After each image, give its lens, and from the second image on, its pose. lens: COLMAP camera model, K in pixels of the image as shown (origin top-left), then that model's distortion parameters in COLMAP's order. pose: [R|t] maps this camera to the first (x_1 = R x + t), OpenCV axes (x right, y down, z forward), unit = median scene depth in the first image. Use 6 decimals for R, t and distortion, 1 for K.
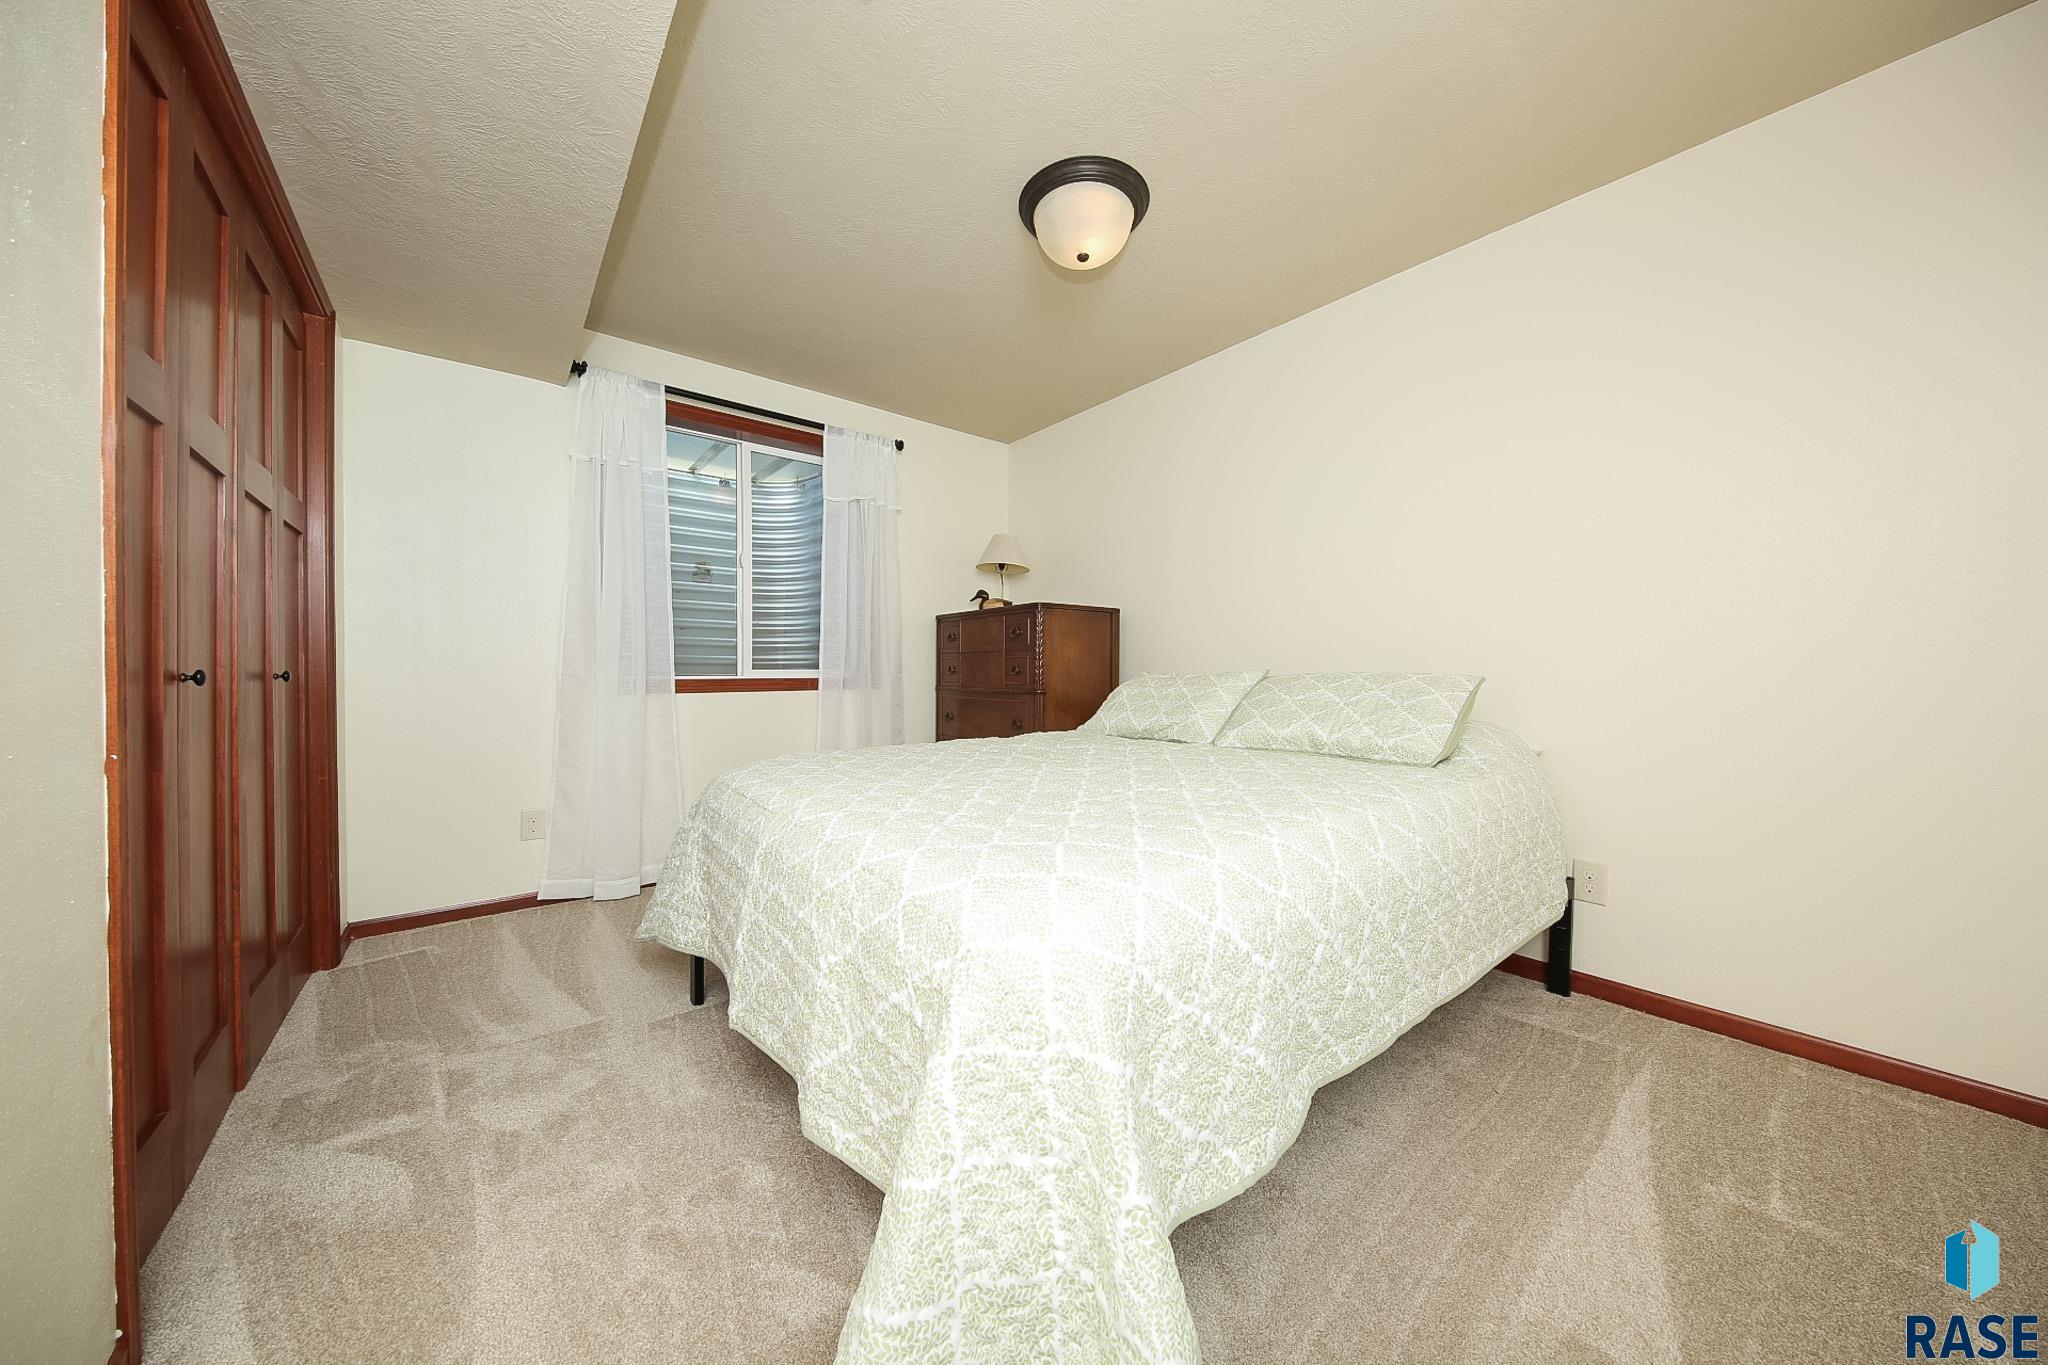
lens RADIAL K [[668.4, 0, 1025.3], [0, 668.4, 676.2], [0, 0, 1]] dist [0.001179, 0.000027]
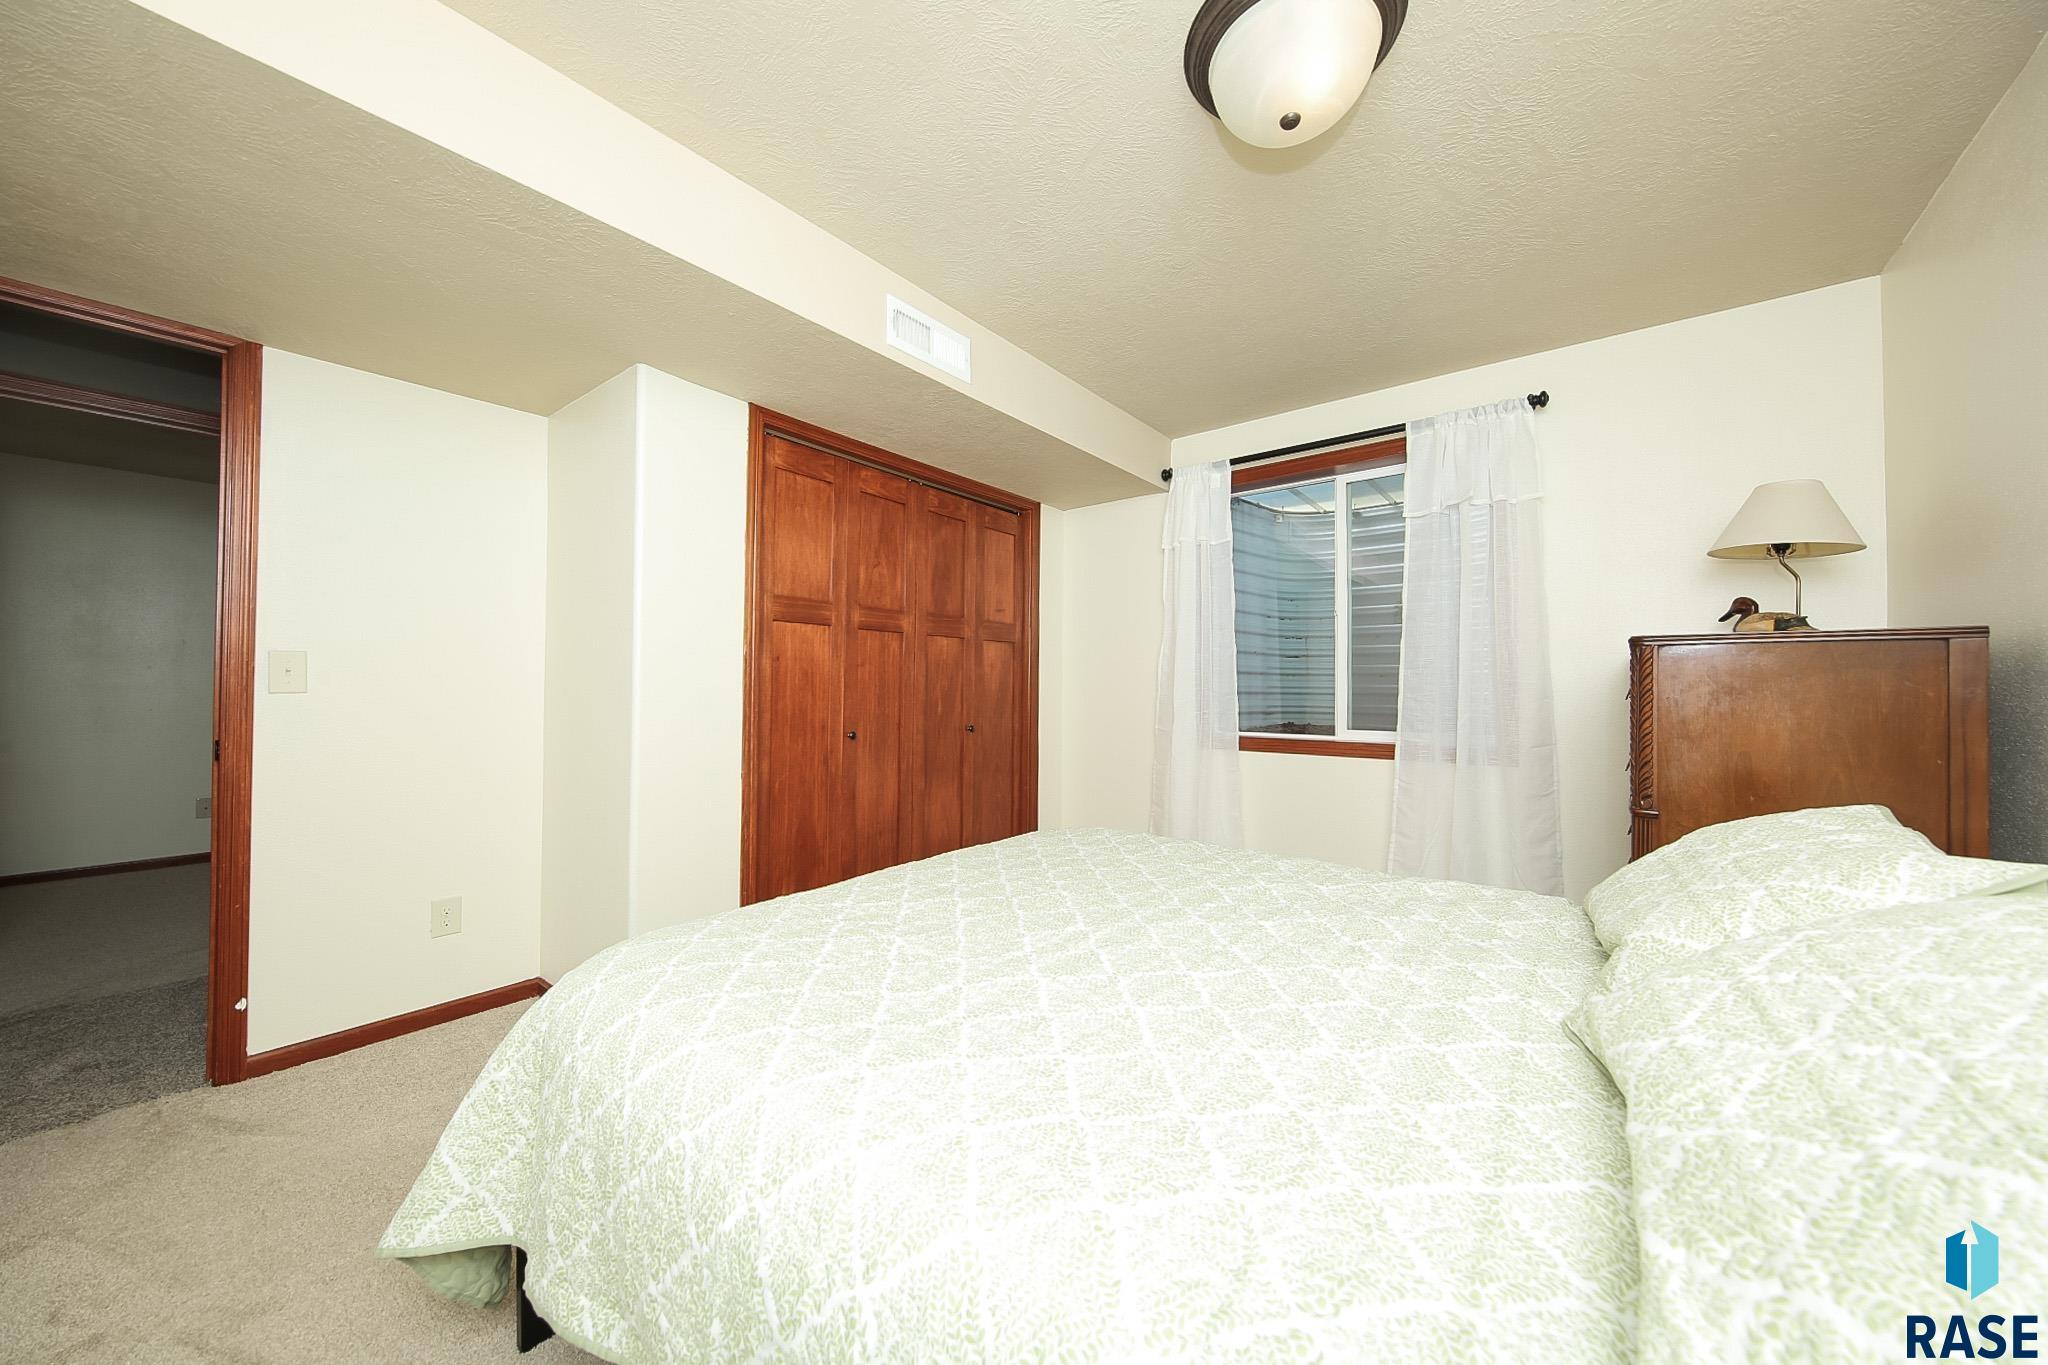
lens RADIAL K [[668.4, 0, 1025.3], [0, 668.4, 676.2], [0, 0, 1]] dist [0.001179, 0.000027]
pose [[0.232257, -0.014723, -0.972543, 0.360449], [-0.015719, 0.999698, -0.018888, -0.056379], [0.972527, 0.019674, 0.231956, 0.388065]]
